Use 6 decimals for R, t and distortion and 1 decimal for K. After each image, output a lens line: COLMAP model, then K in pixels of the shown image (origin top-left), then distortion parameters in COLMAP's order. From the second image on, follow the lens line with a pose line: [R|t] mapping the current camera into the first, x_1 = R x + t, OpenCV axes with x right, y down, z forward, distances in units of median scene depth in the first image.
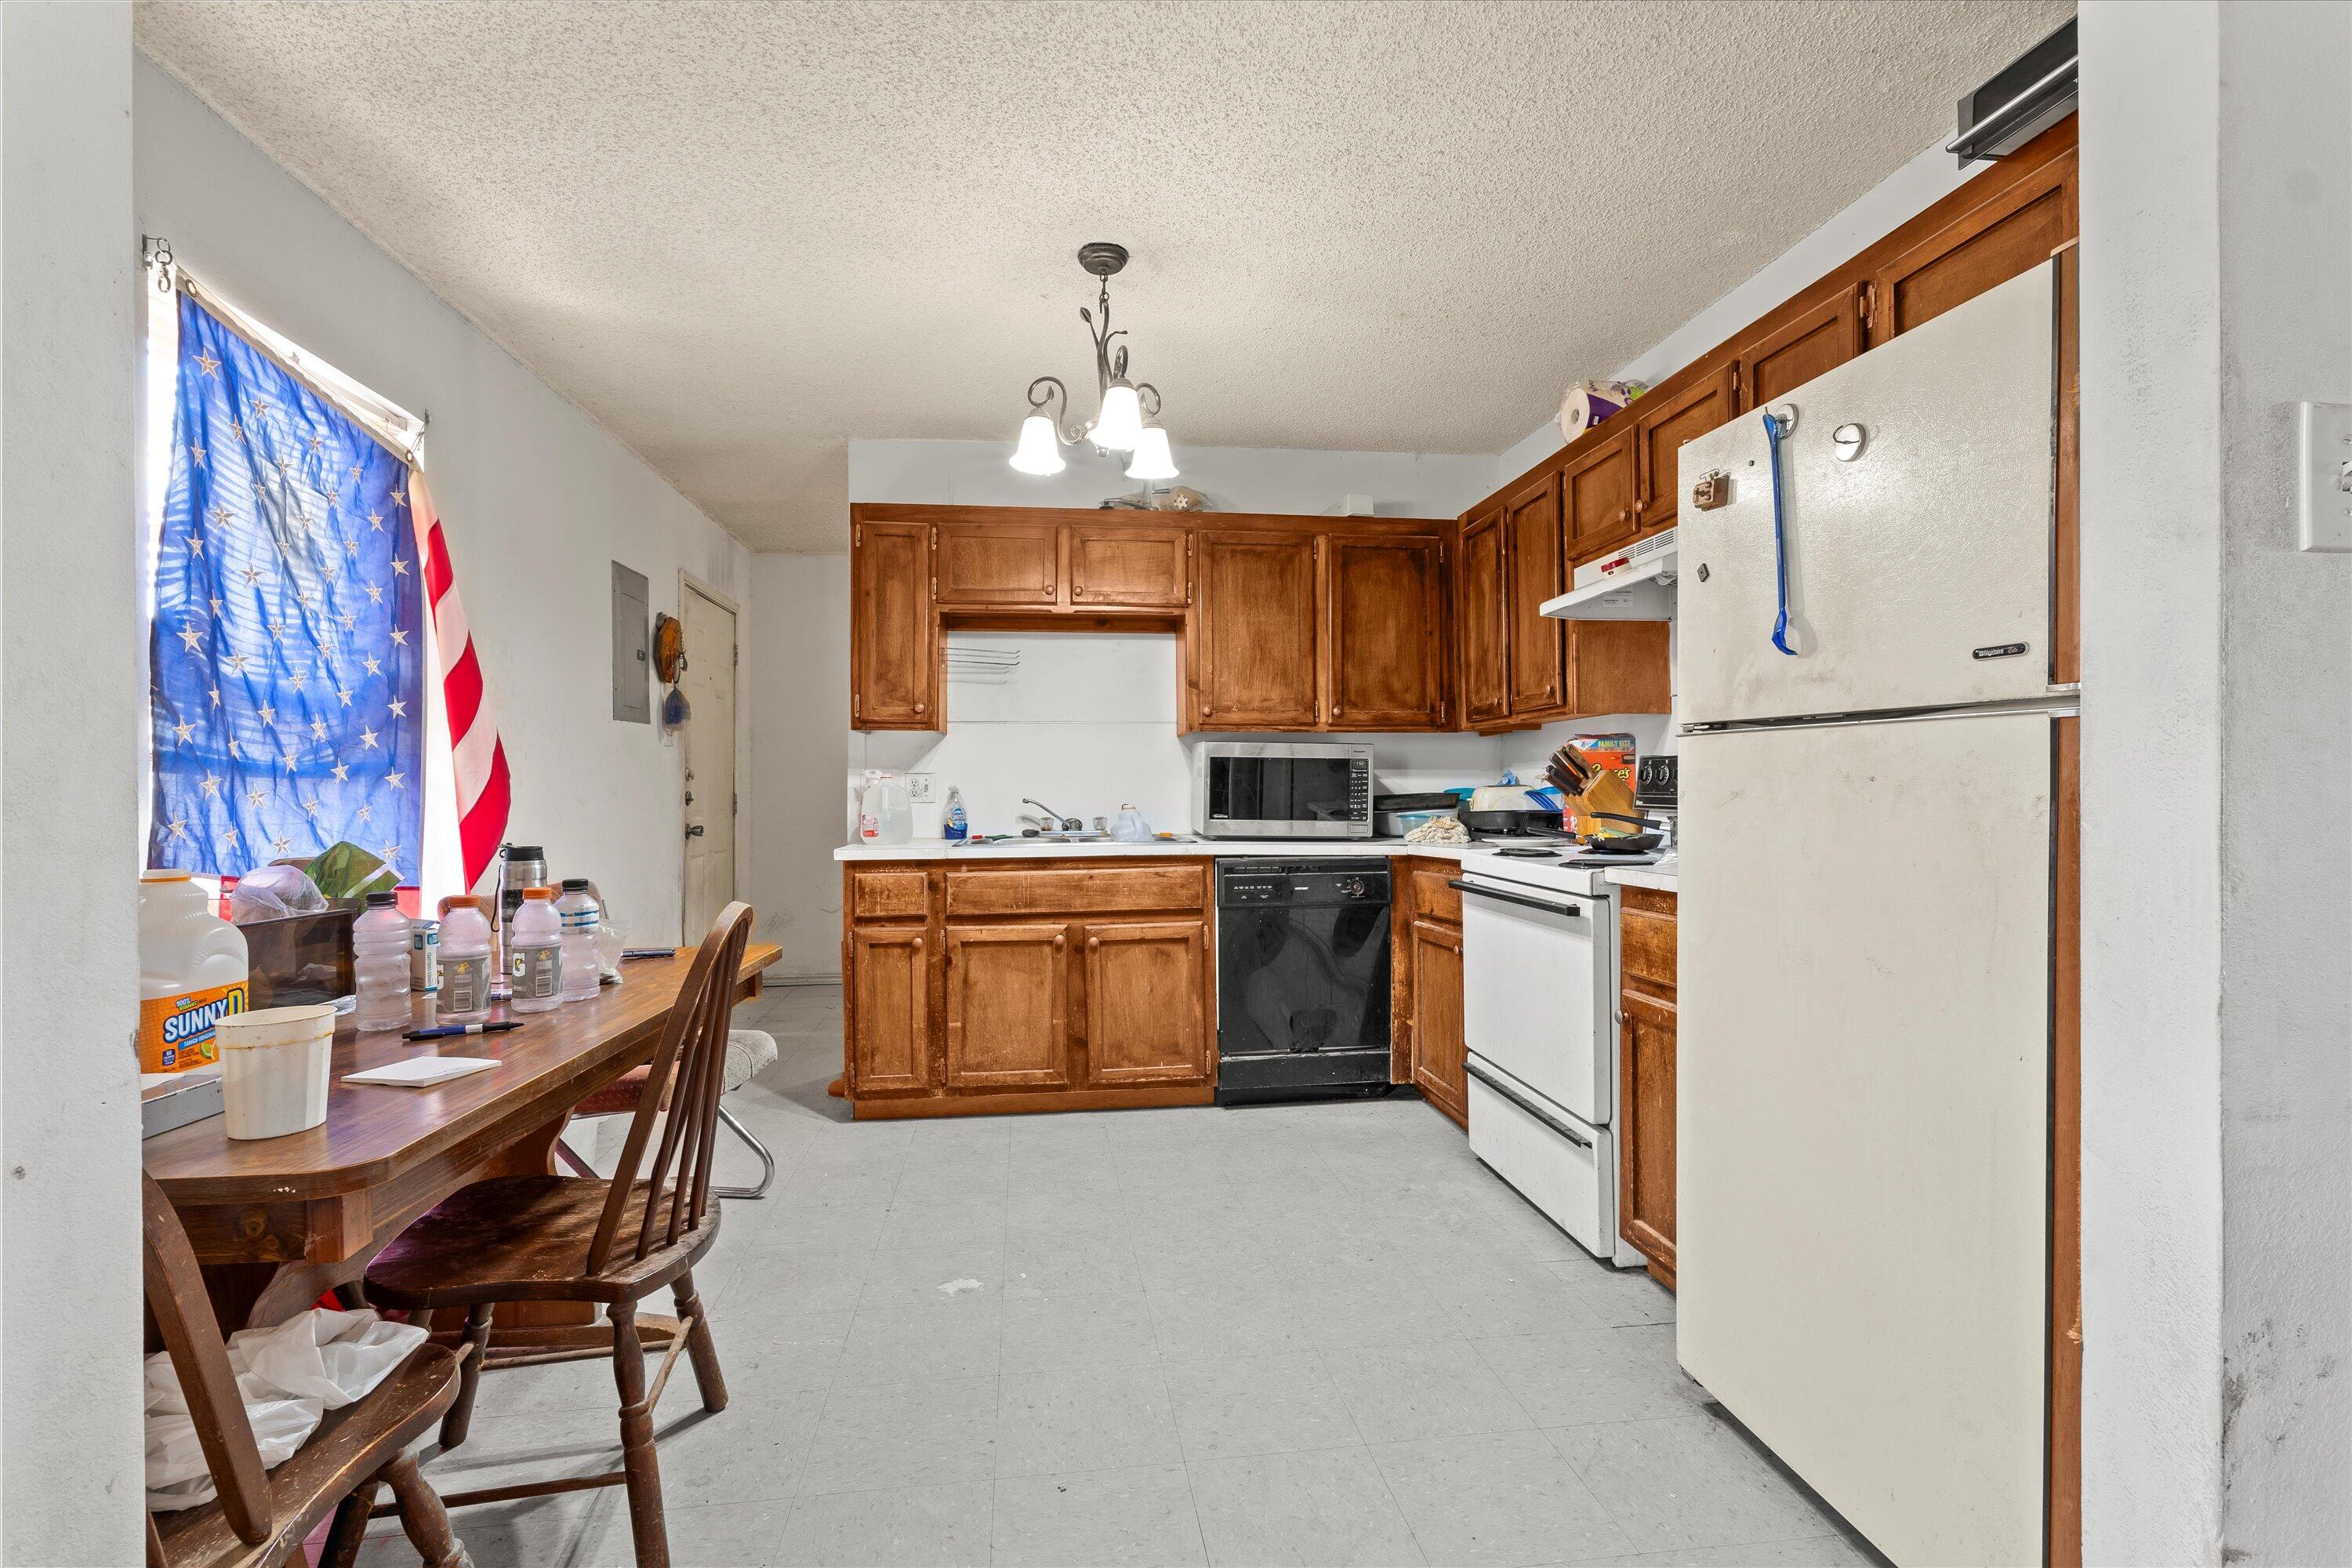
lens RADIAL K [[1110.2, 0, 1180.2], [0, 1110.2, 787.5], [0, 0, 1]] dist [-0.001635, -0.000333]
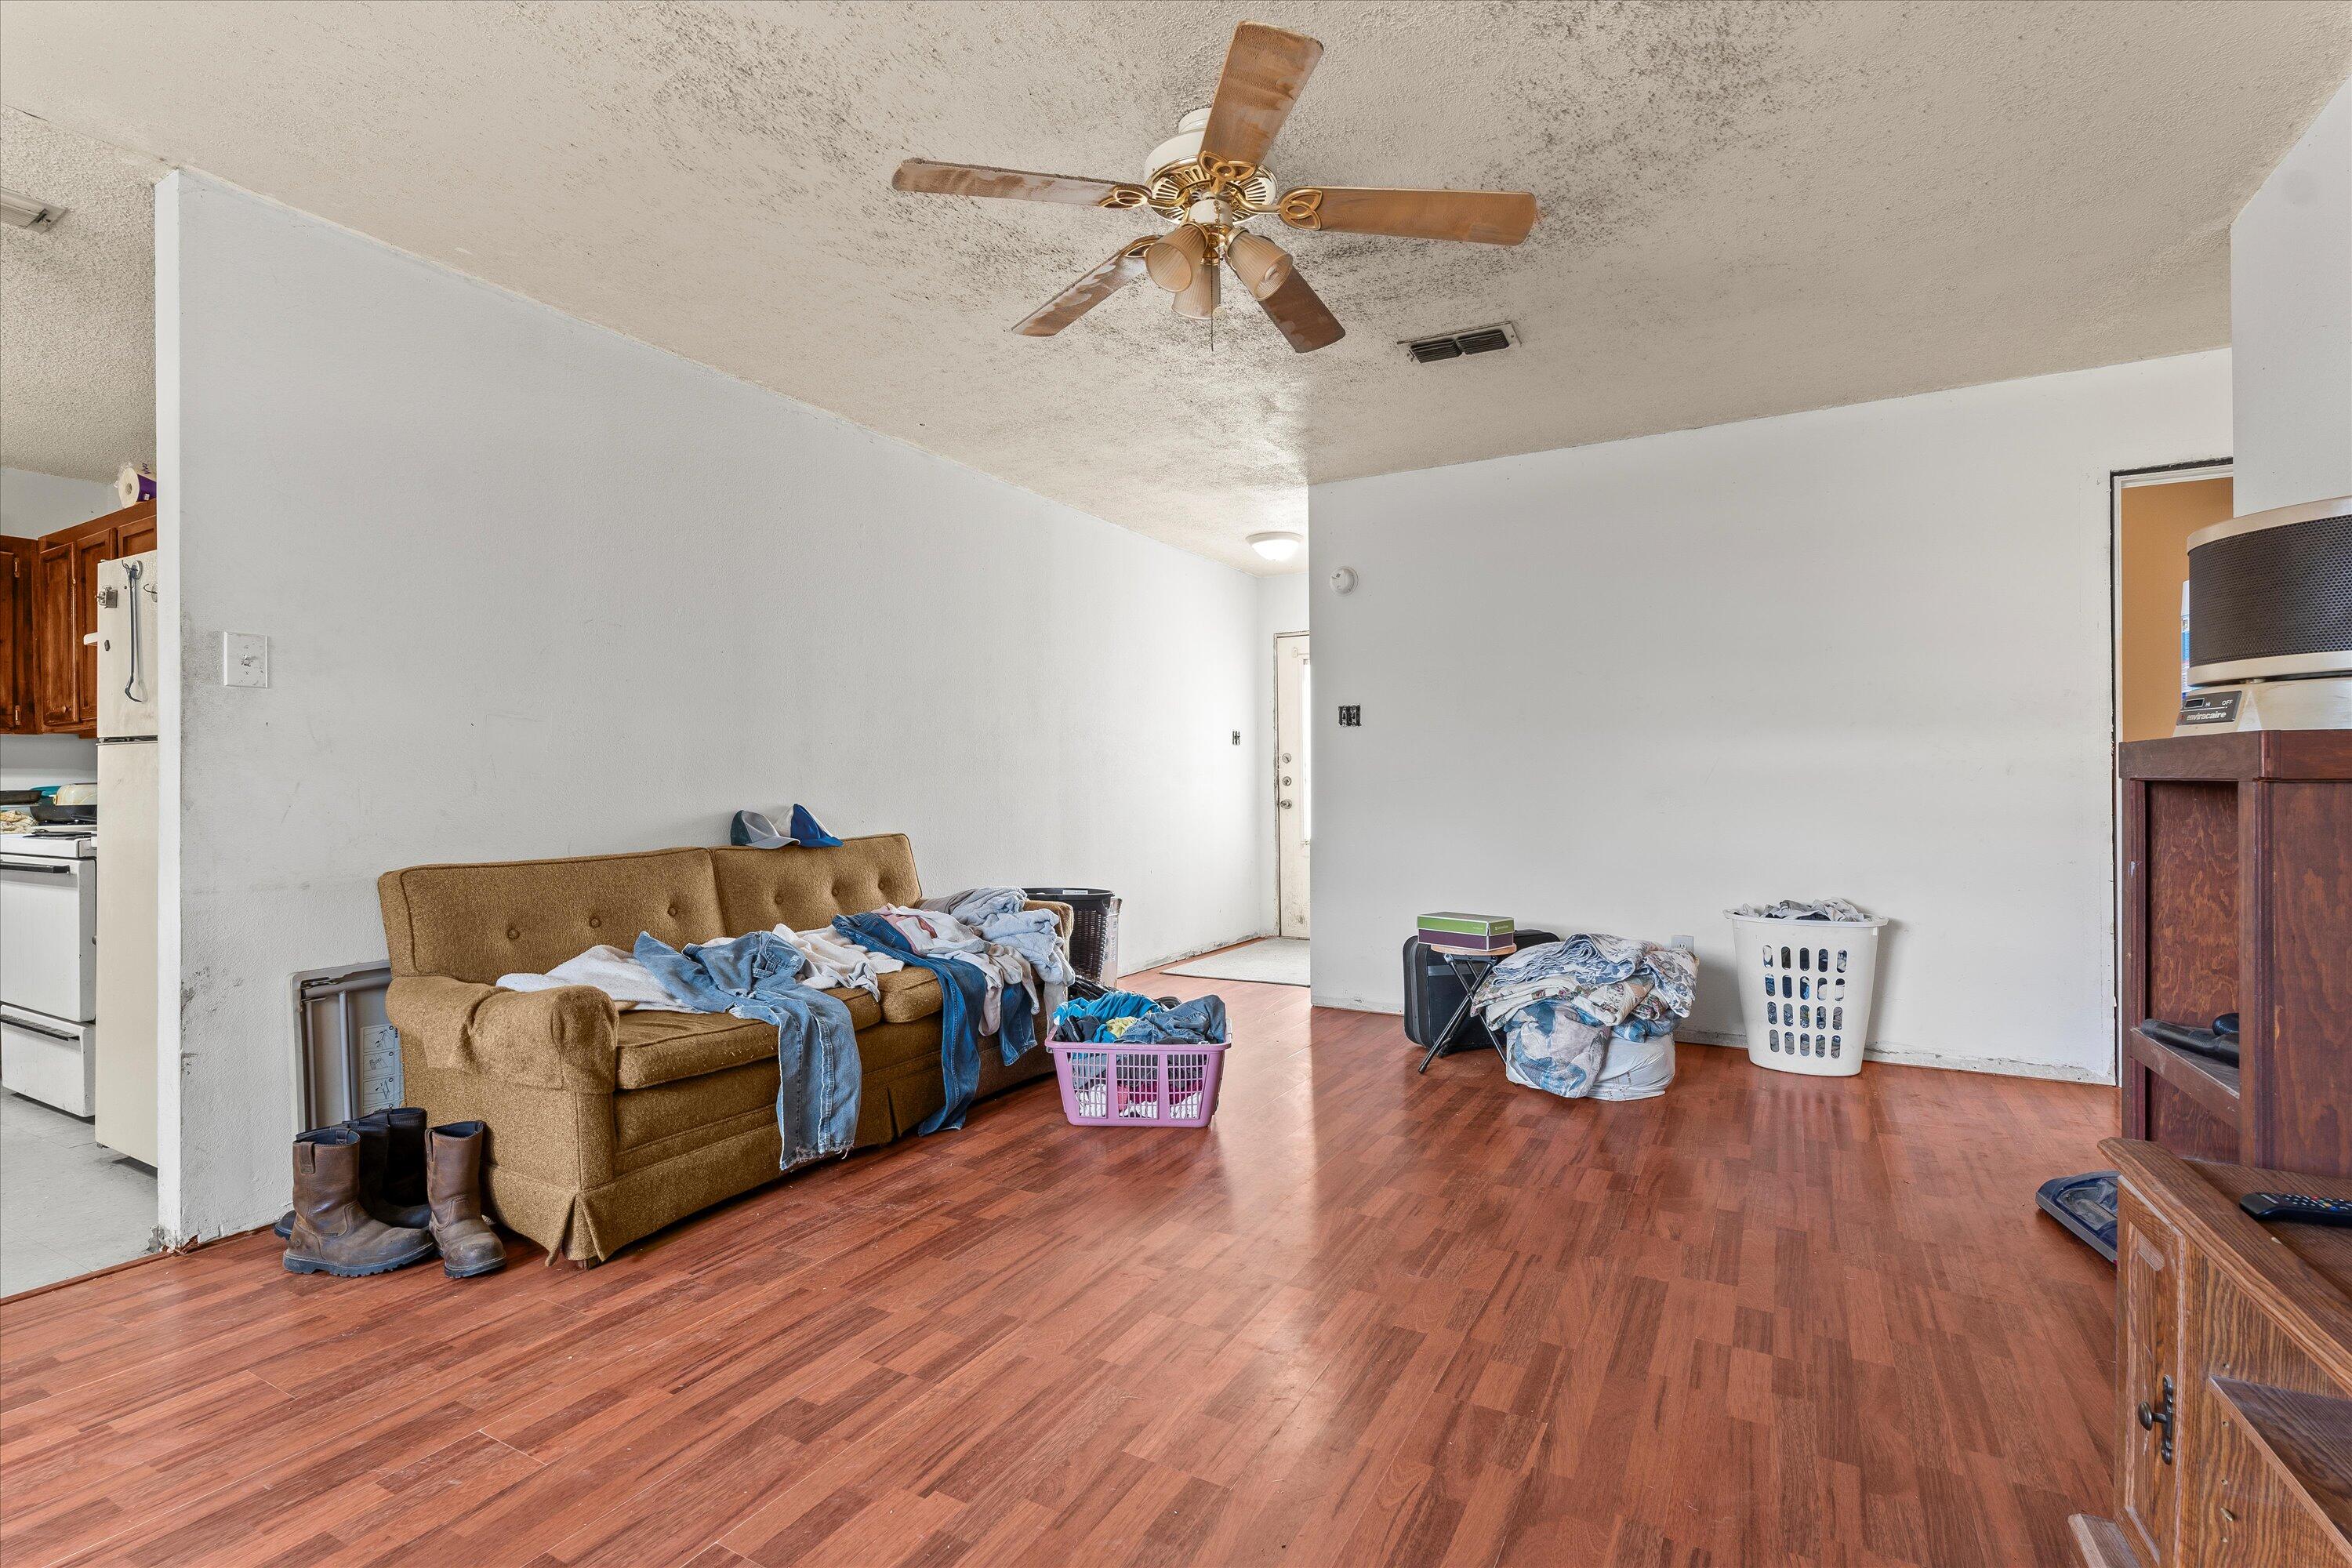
lens RADIAL K [[1110.2, 0, 1171.4], [0, 1110.2, 784.9], [0, 0, 1]] dist [-0.001635, -0.000333]
pose [[0.600799, 0.005847, 0.799379, 0.082466], [0.003785, 0.999941, -0.010158, 0.025551], [-0.799391, 0.009129, 0.600741, -0.921400]]
